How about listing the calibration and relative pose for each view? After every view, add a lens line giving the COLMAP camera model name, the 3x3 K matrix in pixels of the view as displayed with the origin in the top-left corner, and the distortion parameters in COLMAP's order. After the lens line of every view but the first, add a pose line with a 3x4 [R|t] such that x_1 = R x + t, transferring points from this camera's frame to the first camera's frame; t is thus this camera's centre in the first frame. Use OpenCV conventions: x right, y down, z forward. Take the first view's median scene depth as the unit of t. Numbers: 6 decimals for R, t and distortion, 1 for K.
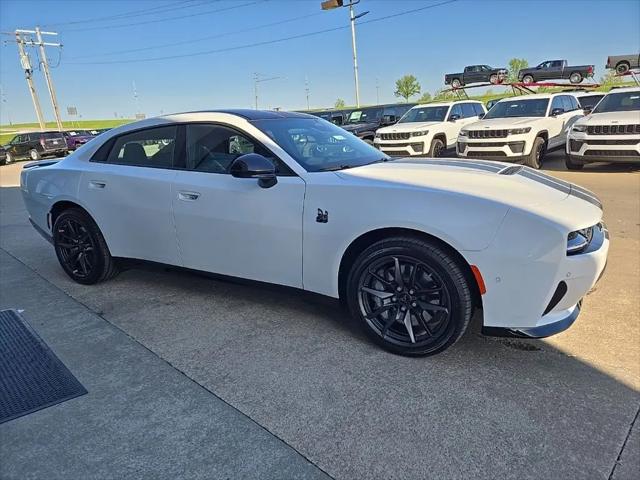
lens RADIAL K [[429.2, 0, 320.0], [0, 429.2, 240.0], [0, 0, 1]] dist [0.067247, -0.048148]
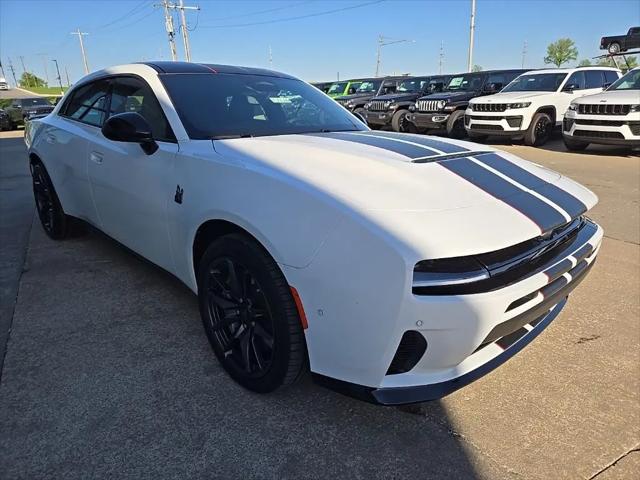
lens RADIAL K [[429.2, 0, 320.0], [0, 429.2, 240.0], [0, 0, 1]] dist [0.067247, -0.048148]
pose [[0.958958, 0.124294, -0.254852, 0.105270], [-0.106401, 0.990862, 0.082888, -0.014867], [0.262826, -0.052370, 0.963421, 0.063053]]
